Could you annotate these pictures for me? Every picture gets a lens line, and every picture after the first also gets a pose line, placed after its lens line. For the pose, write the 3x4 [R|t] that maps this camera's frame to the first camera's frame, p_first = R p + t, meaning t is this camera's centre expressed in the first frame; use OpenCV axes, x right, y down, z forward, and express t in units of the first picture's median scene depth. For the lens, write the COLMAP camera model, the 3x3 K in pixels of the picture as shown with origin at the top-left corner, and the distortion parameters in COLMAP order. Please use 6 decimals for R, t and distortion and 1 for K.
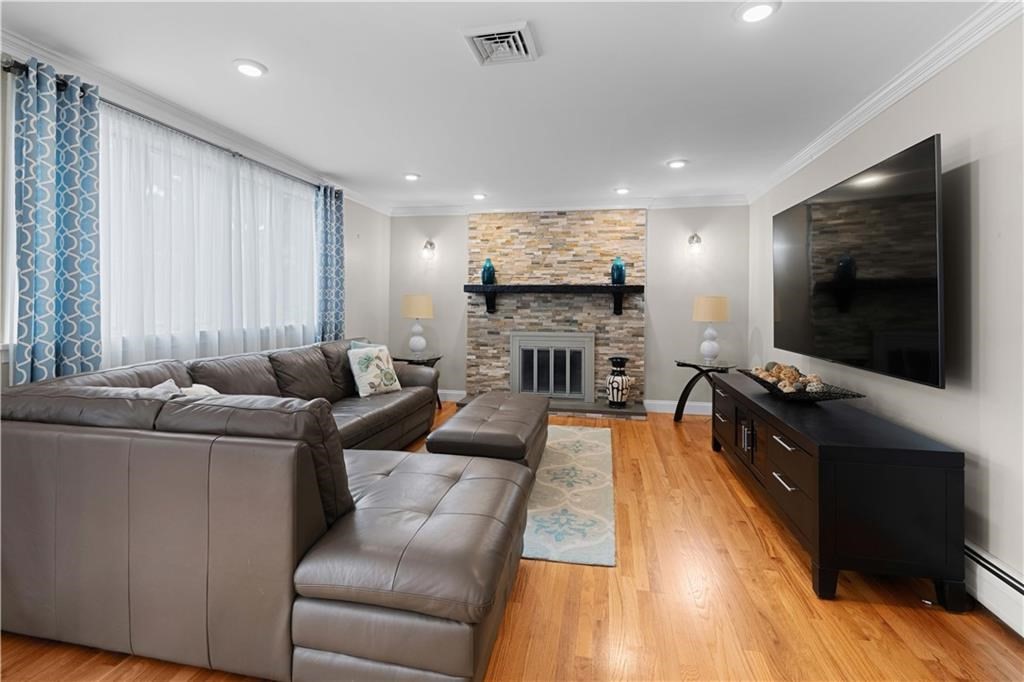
lens RADIAL K [[473.7, 0, 505.0], [0, 473.7, 324.7], [0, 0, 1]] dist [-0.013197, -0.000132]
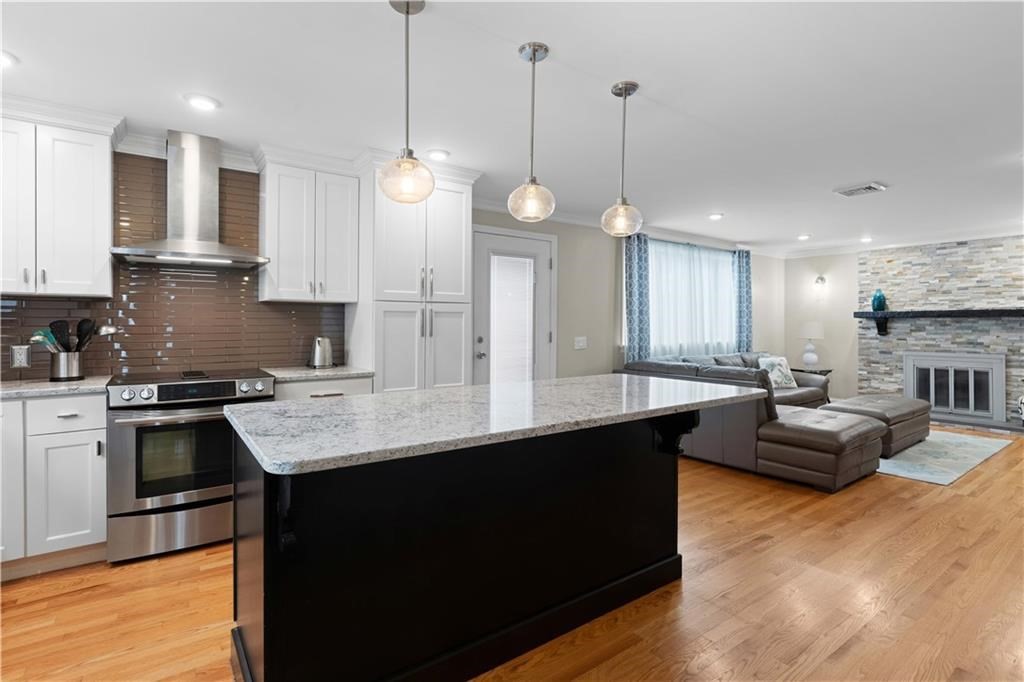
lens RADIAL K [[489.6, 0, 515.0], [0, 489.6, 313.0], [0, 0, 1]] dist [-0.002826, 0.000038]
pose [[0.747830, -0.023268, -0.663482, 0.095048], [-0.024036, 0.997781, -0.062084, 0.017077], [0.663455, 0.062376, 0.745612, -0.507161]]
